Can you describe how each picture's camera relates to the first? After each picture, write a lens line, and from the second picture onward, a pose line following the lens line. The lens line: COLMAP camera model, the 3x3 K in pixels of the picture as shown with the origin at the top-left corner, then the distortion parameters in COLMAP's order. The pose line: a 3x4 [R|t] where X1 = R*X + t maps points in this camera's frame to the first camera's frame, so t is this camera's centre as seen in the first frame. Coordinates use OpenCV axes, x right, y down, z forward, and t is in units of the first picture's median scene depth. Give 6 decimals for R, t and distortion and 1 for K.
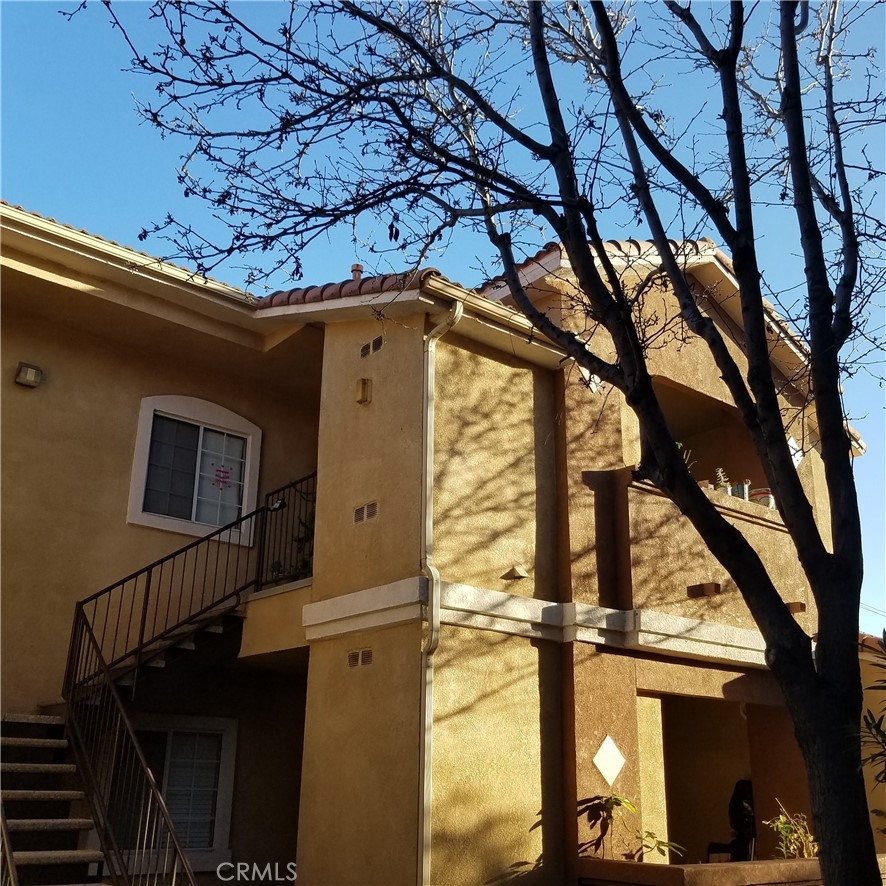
lens RADIAL K [[936.5, 0, 442.7], [0, 936.5, 446.8], [0, 0, 1]] dist [-0.045999, 0.000000]
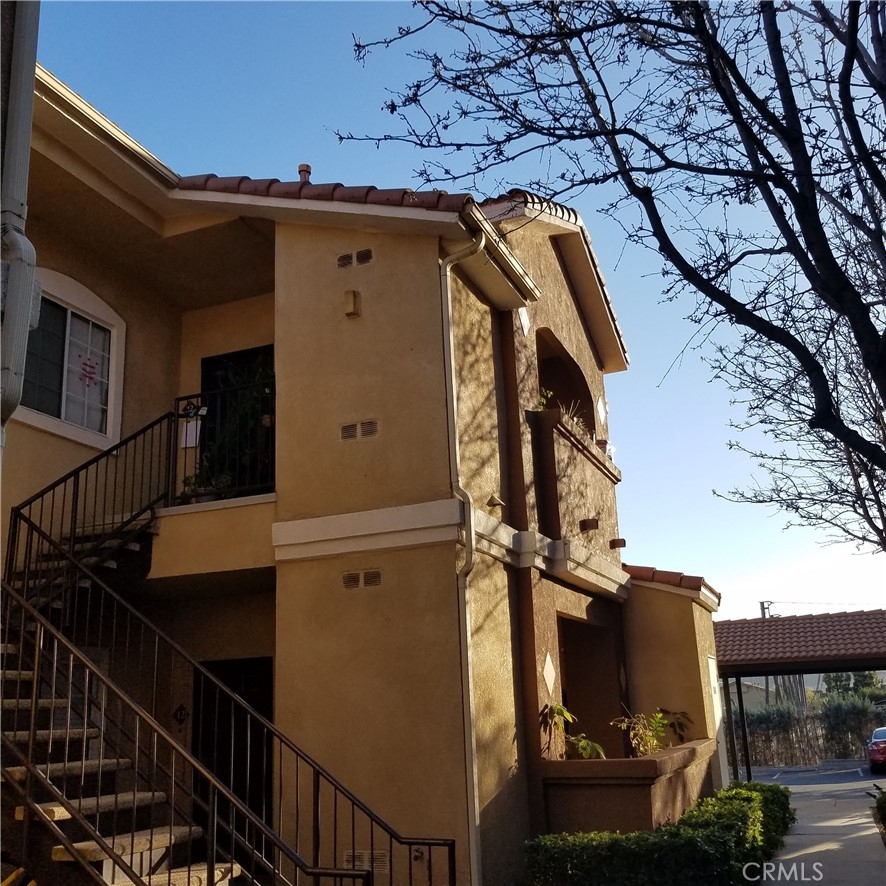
lens RADIAL K [[936.5, 0, 443.1], [0, 936.5, 440.1], [0, 0, 1]] dist [-0.045999, 0.000000]
pose [[0.867347, 0.085634, 0.490281, -0.462681], [-0.114389, 0.993015, 0.028920, 0.040852], [-0.484380, -0.081166, 0.871084, 0.112017]]
